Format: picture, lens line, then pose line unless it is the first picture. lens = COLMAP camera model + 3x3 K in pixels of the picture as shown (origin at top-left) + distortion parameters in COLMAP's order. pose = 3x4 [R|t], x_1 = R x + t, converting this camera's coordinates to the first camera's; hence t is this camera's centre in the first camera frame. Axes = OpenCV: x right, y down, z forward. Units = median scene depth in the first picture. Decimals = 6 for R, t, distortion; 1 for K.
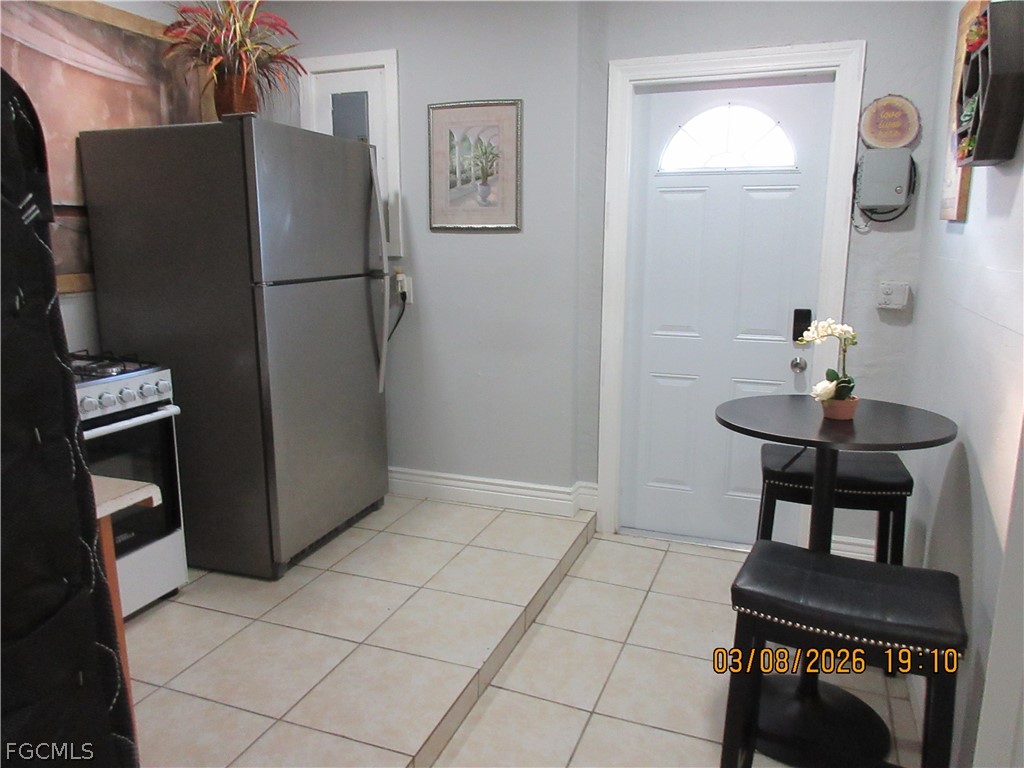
lens RADIAL K [[744.6, 0, 512.0], [0, 744.6, 384.0], [0, 0, 1]] dist [-0.018426, 0.000769]
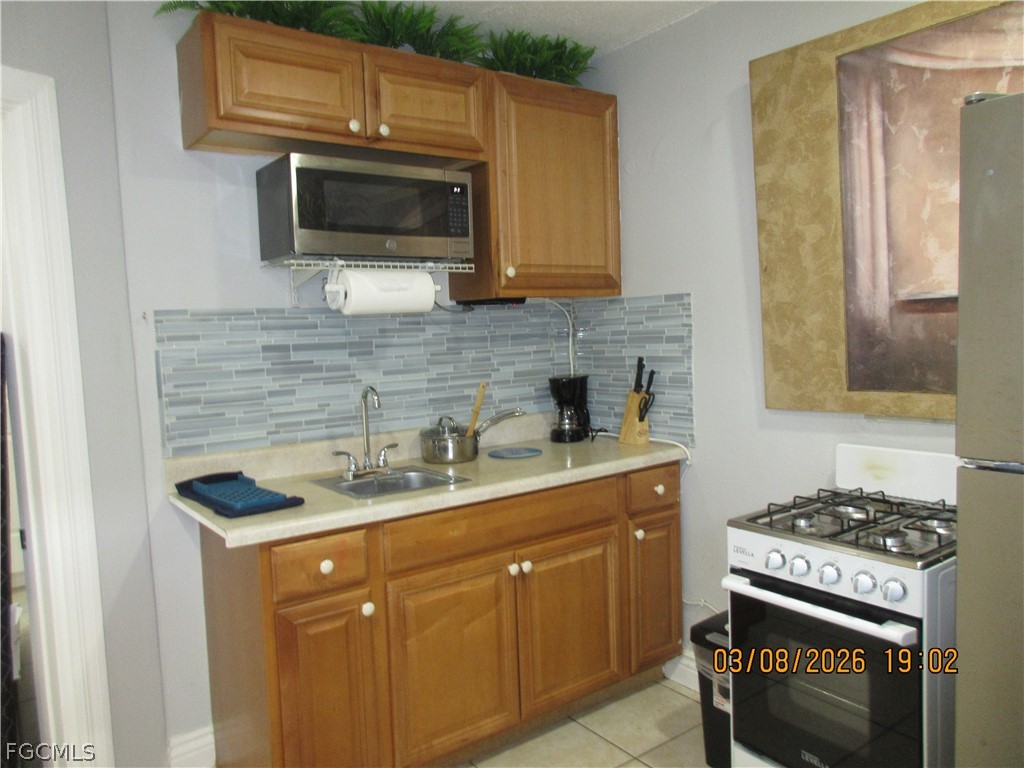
lens RADIAL K [[744.6, 0, 512.0], [0, 744.6, 384.0], [0, 0, 1]] dist [-0.018426, 0.000769]
pose [[-0.551465, 0.078971, -0.830452, 0.167982], [-0.123319, 0.976854, 0.174784, -0.196113], [0.825033, 0.198798, -0.528962, 0.872640]]
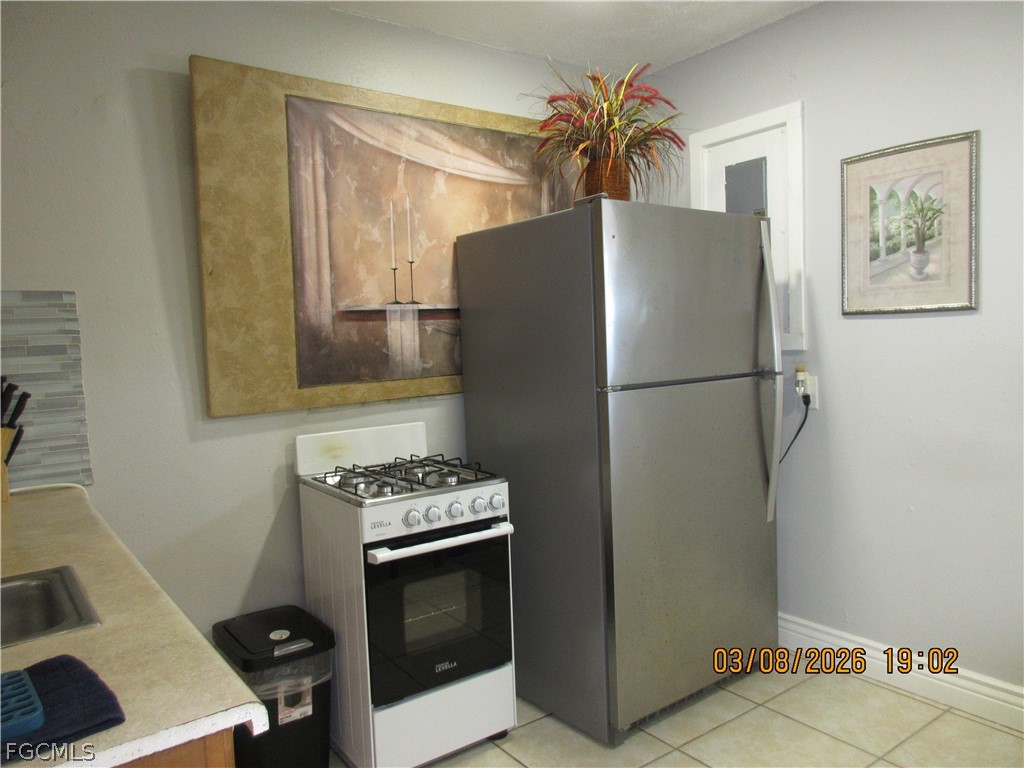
lens RADIAL K [[744.6, 0, 512.0], [0, 744.6, 384.0], [0, 0, 1]] dist [-0.018426, 0.000769]
pose [[0.829875, 0.002546, -0.557944, 0.040960], [-0.068162, 0.992962, -0.096852, -0.043858], [0.553771, 0.118406, 0.824208, 0.208181]]
